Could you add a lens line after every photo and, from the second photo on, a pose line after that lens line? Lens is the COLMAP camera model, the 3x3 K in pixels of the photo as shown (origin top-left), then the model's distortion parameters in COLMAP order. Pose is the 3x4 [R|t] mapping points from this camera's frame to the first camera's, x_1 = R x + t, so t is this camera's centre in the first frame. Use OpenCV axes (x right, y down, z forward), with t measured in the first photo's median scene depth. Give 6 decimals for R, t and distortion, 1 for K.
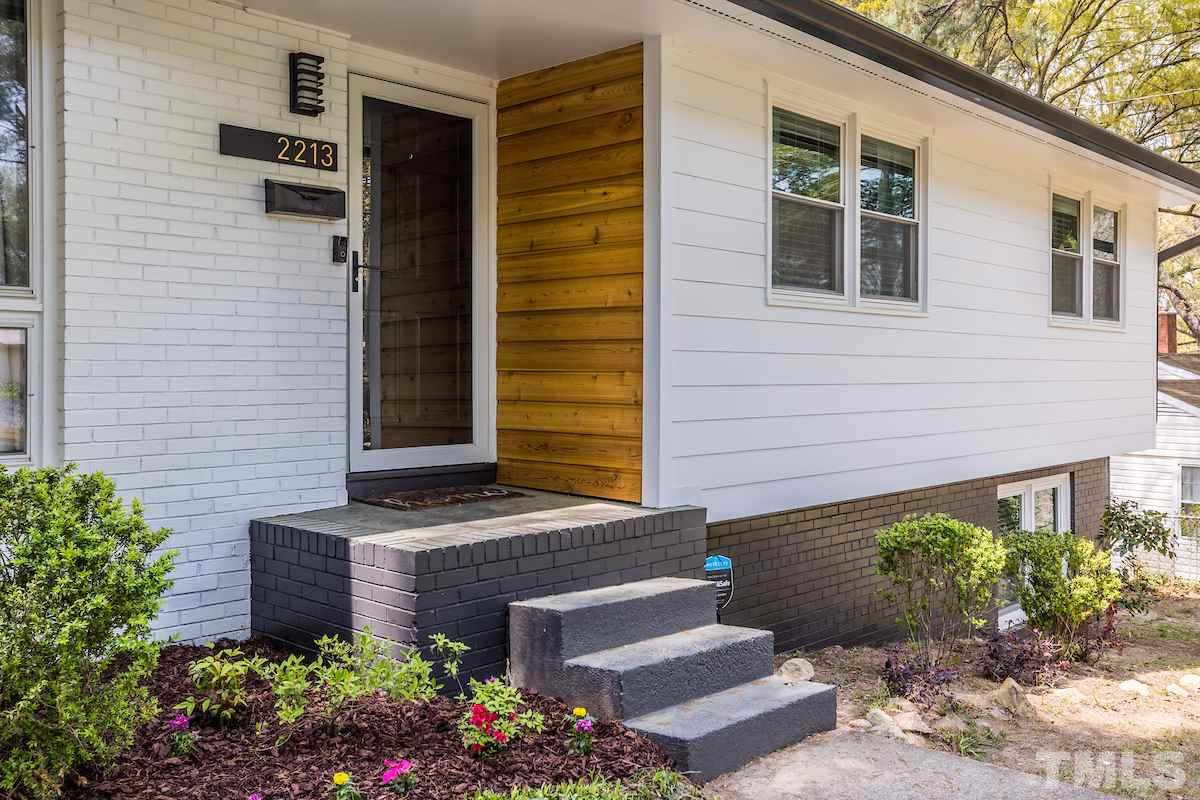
lens RADIAL K [[1073.4, 0, 598.3], [0, 1073.4, 365.8], [0, 0, 1]] dist [0.009017, 0.002136]
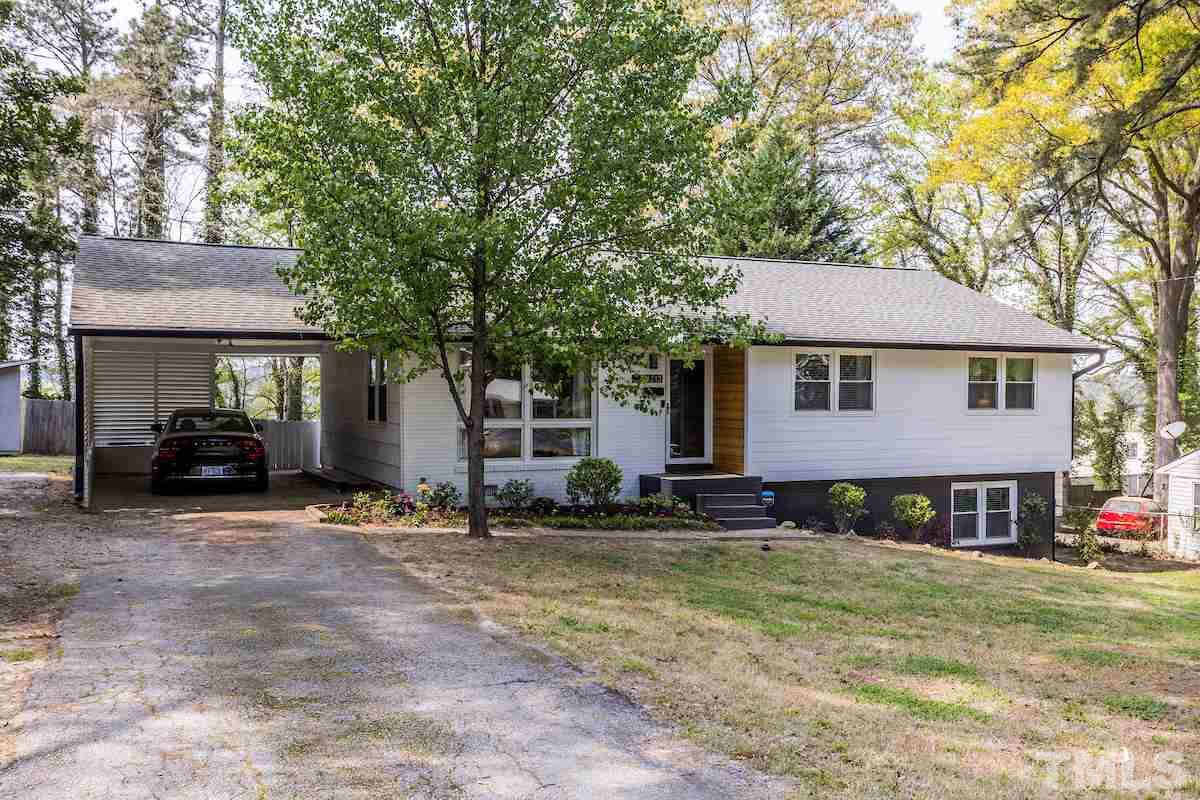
lens RADIAL K [[1073.4, 0, 598.3], [0, 1073.4, 365.8], [0, 0, 1]] dist [0.009017, 0.002136]
pose [[0.927552, -0.006726, -0.373633, 0.922016], [-0.001198, 0.999779, -0.020970, -0.158398], [0.373692, 0.019899, 0.927340, -2.481251]]
